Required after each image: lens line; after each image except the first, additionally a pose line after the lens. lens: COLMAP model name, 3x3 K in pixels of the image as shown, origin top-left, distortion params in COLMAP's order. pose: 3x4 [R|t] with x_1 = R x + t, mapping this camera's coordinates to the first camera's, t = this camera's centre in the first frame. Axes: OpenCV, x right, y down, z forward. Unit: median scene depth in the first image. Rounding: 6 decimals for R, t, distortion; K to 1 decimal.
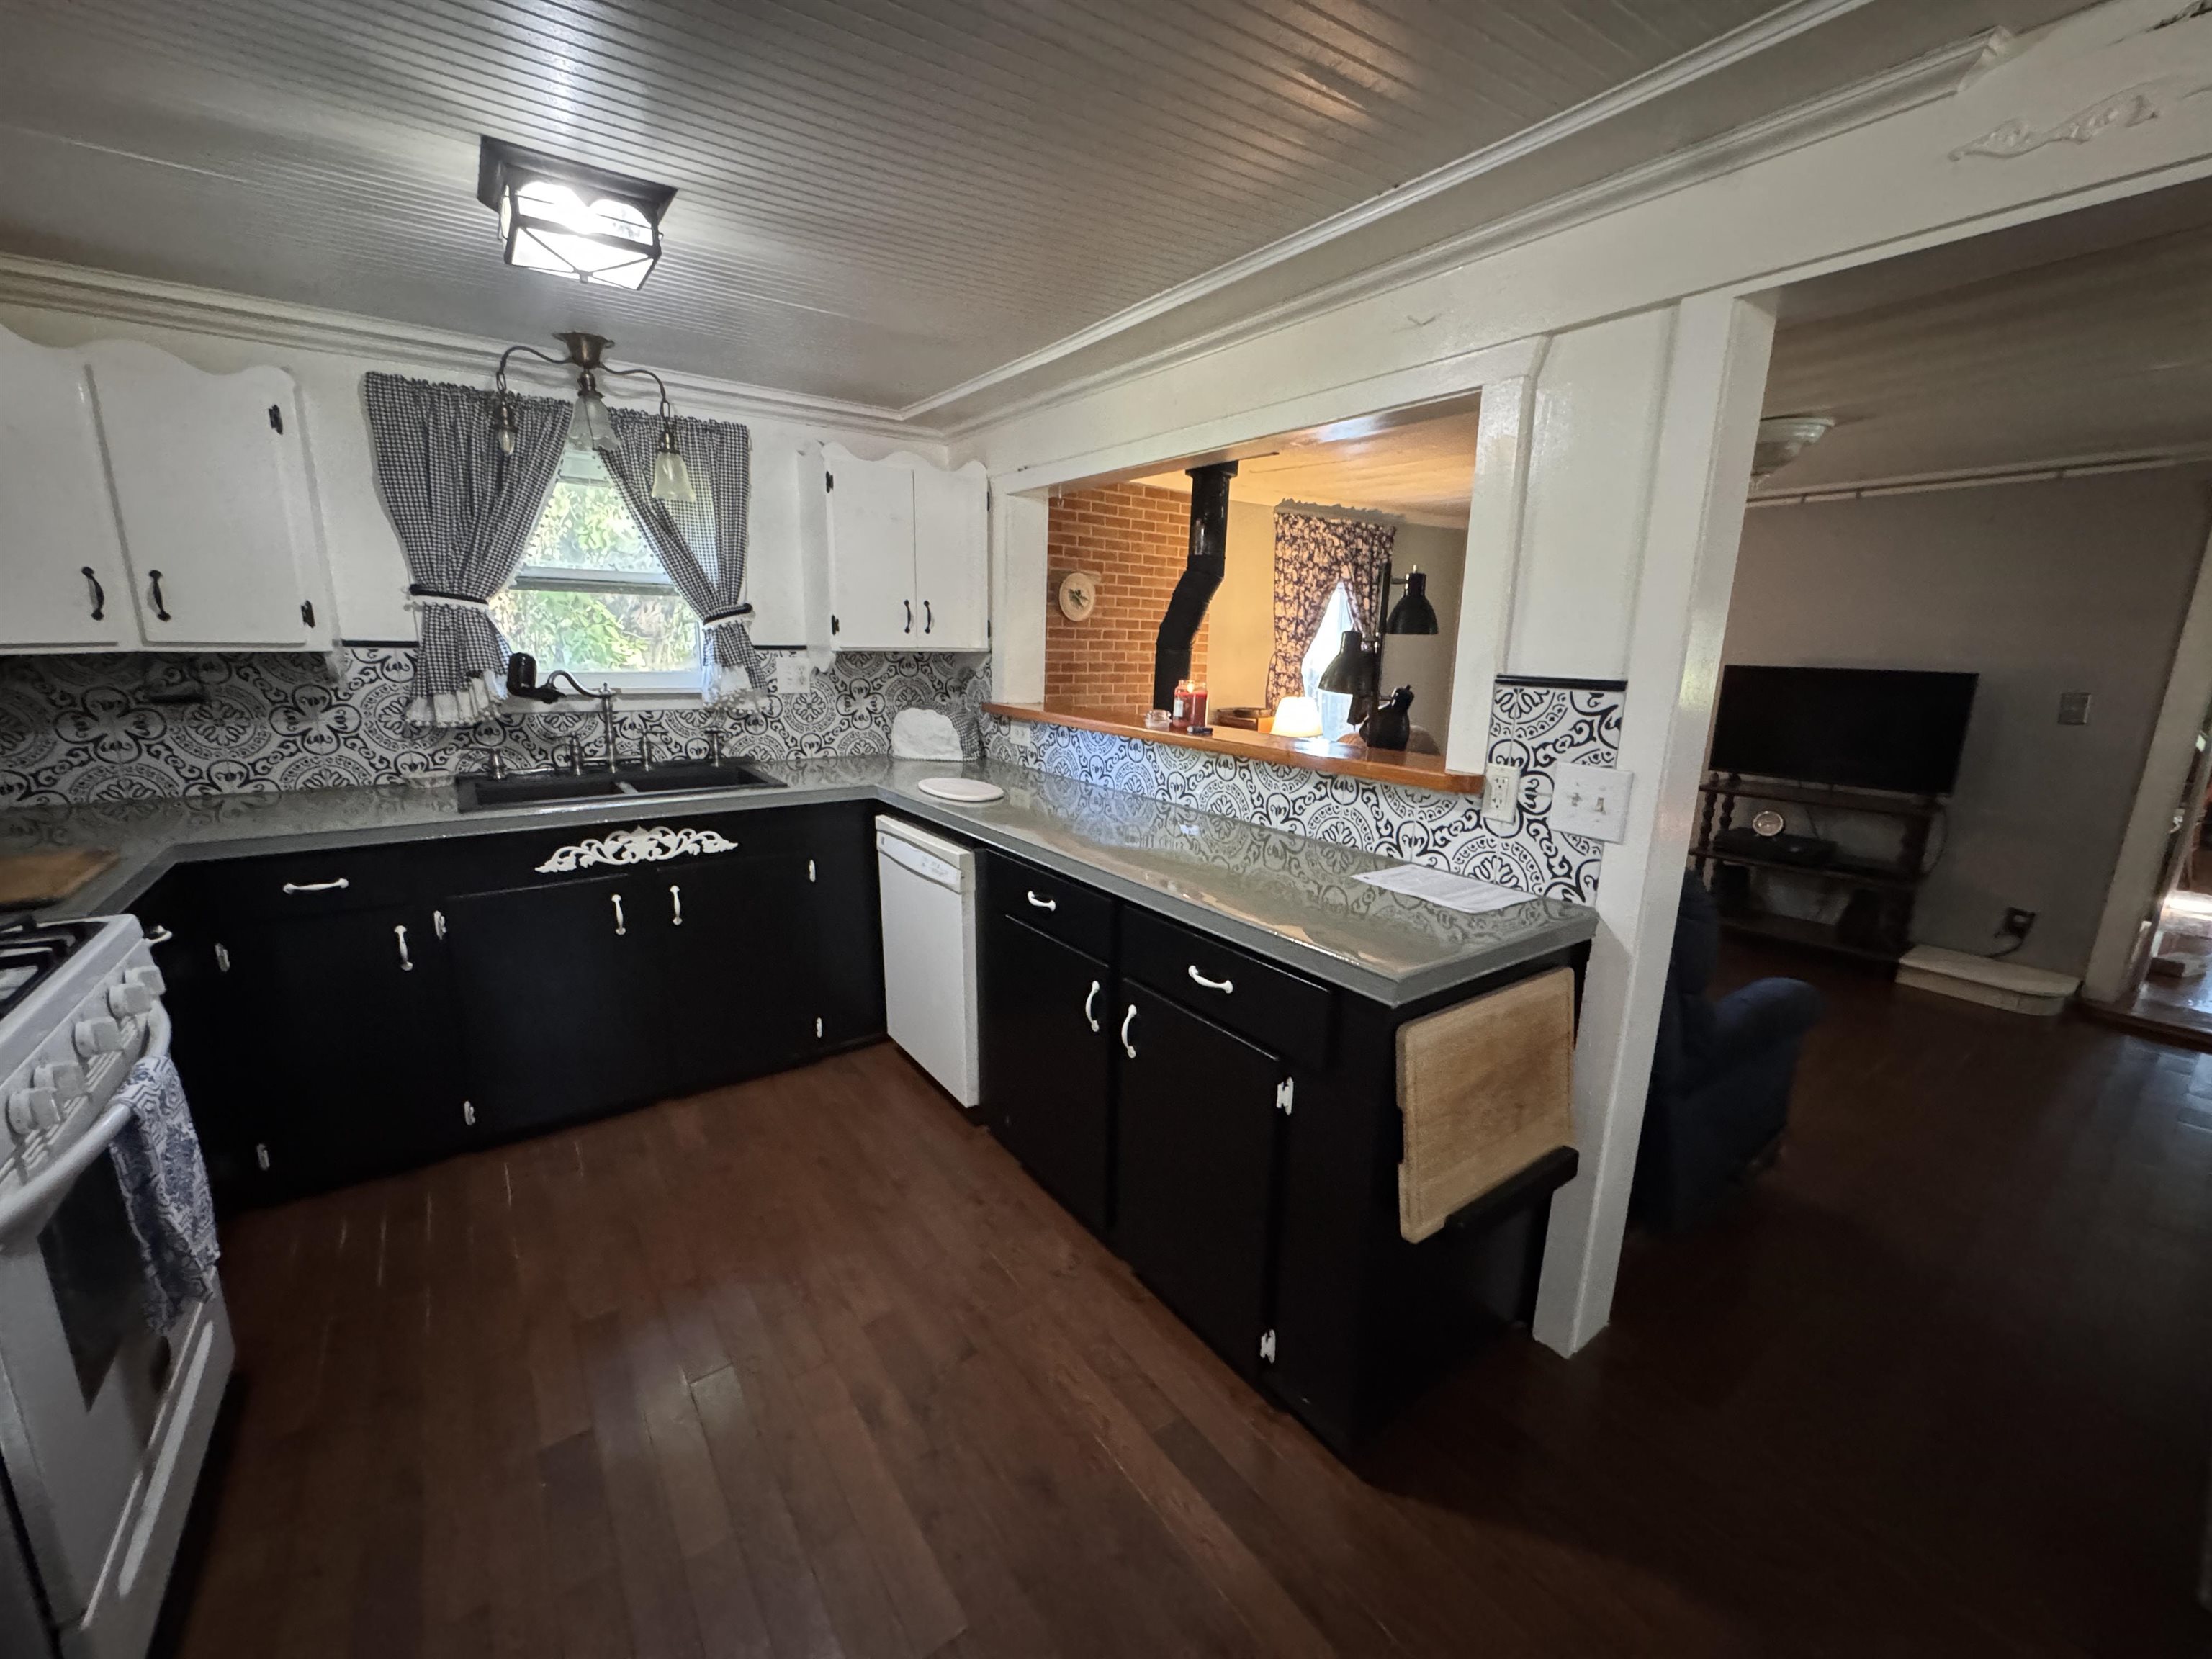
lens RADIAL K [[882.6, 0, 1104.3], [0, 882.6, 828.5], [0, 0, 1]] dist [-0.002291, -0.000442]
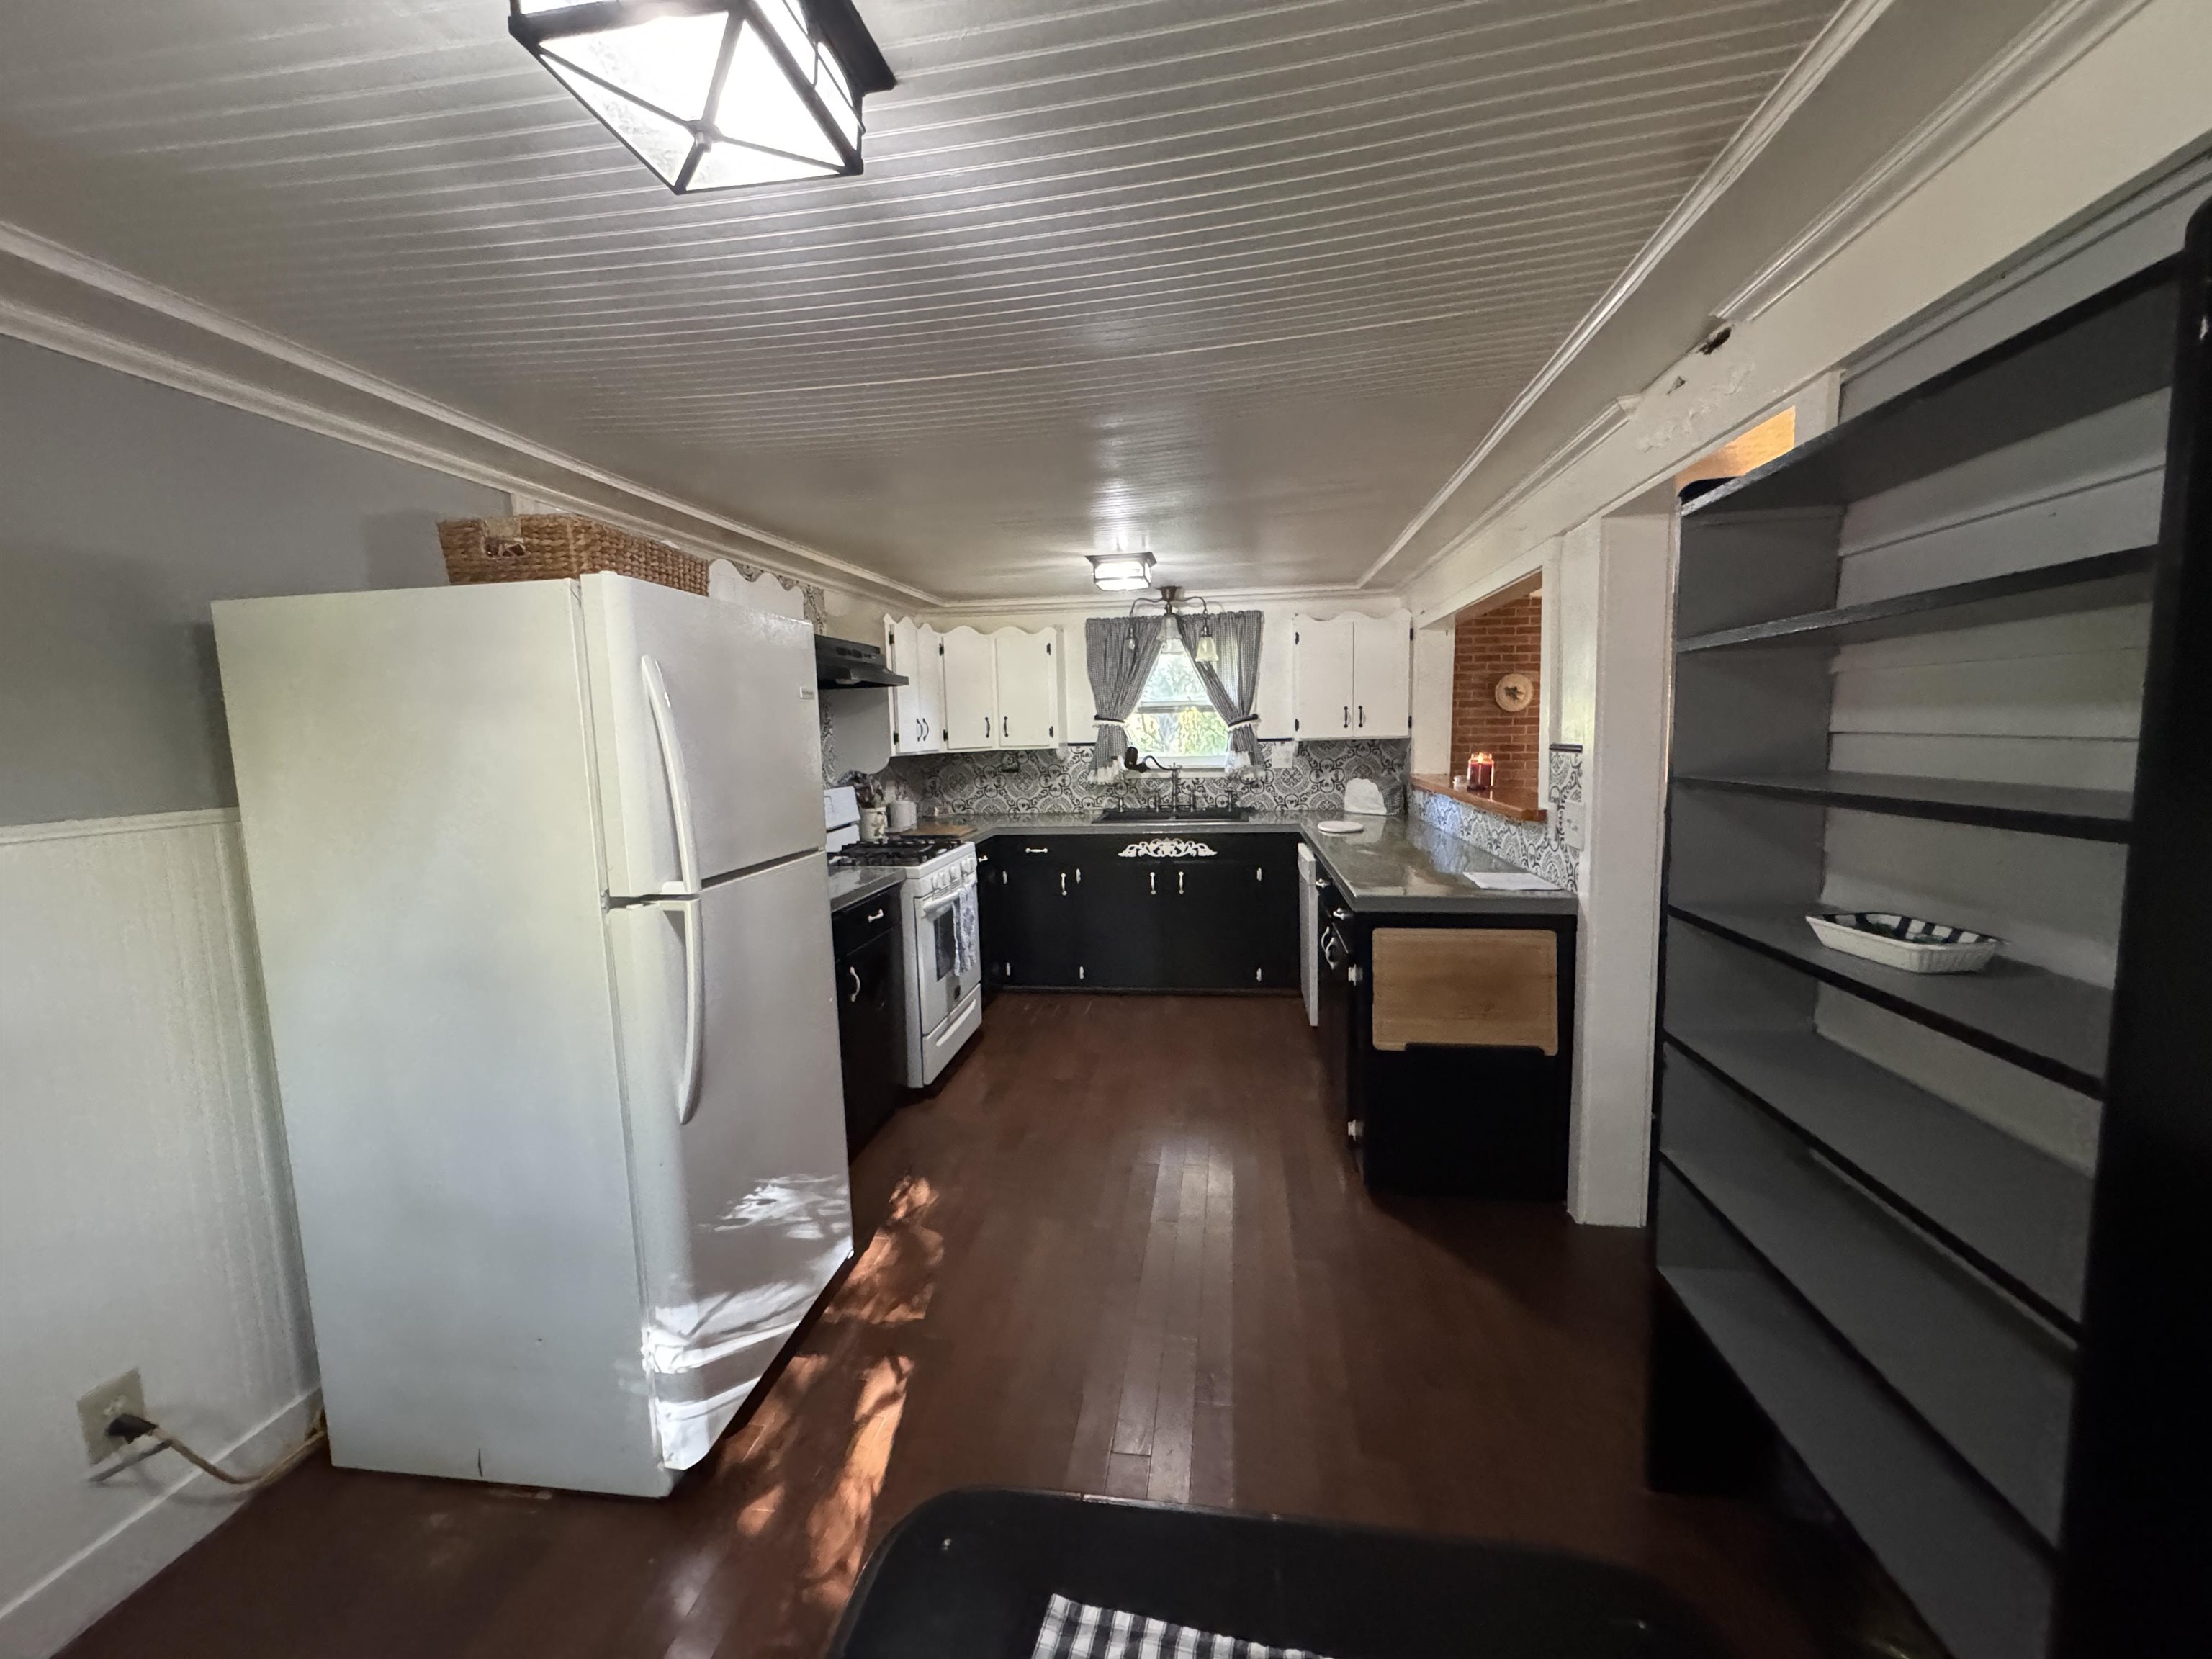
lens RADIAL K [[882.6, 0, 1104.3], [0, 882.6, 828.5], [0, 0, 1]] dist [-0.002291, -0.000442]
pose [[0.718158, 0.038656, -0.694806, 0.554794], [-0.108880, 0.992400, -0.057327, 0.083023], [0.687310, 0.116820, 0.716909, -0.353458]]
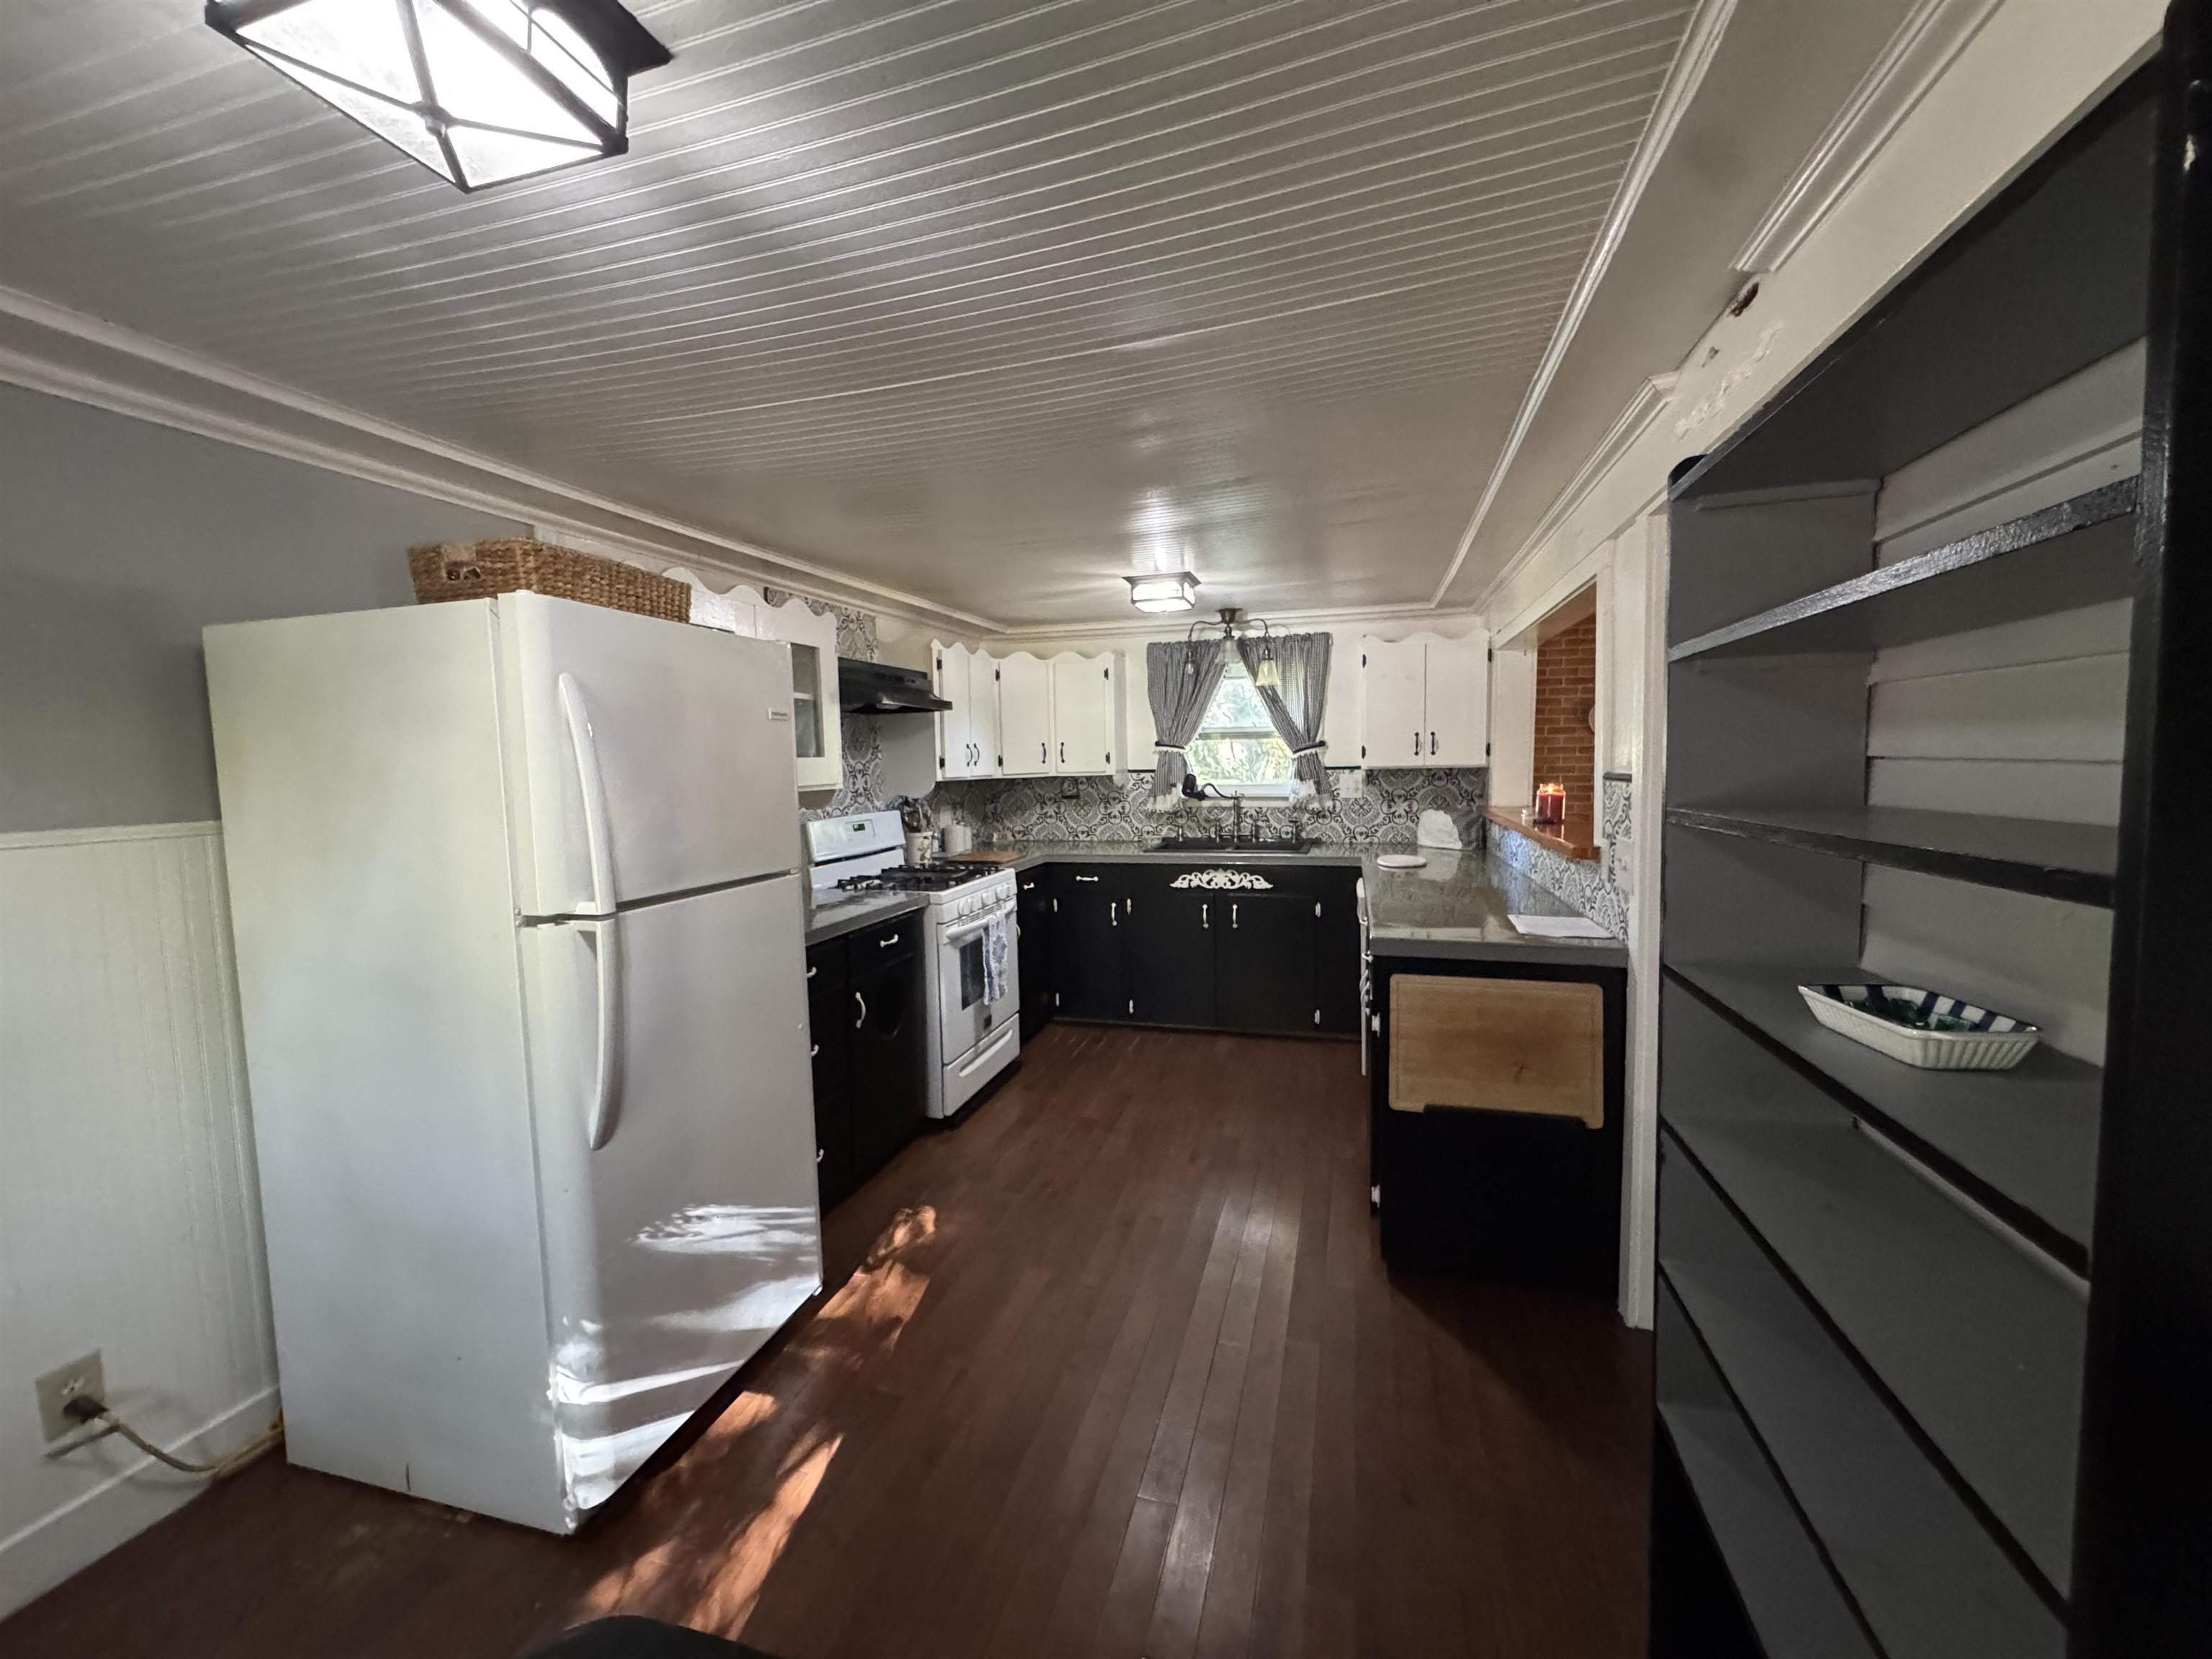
lens RADIAL K [[882.6, 0, 1104.3], [0, 882.6, 828.5], [0, 0, 1]] dist [-0.002291, -0.000442]
pose [[0.618282, 0.027531, -0.785474, 0.600656], [-0.136233, 0.988013, -0.072605, 0.066077], [0.774059, 0.151897, 0.614621, -0.240090]]
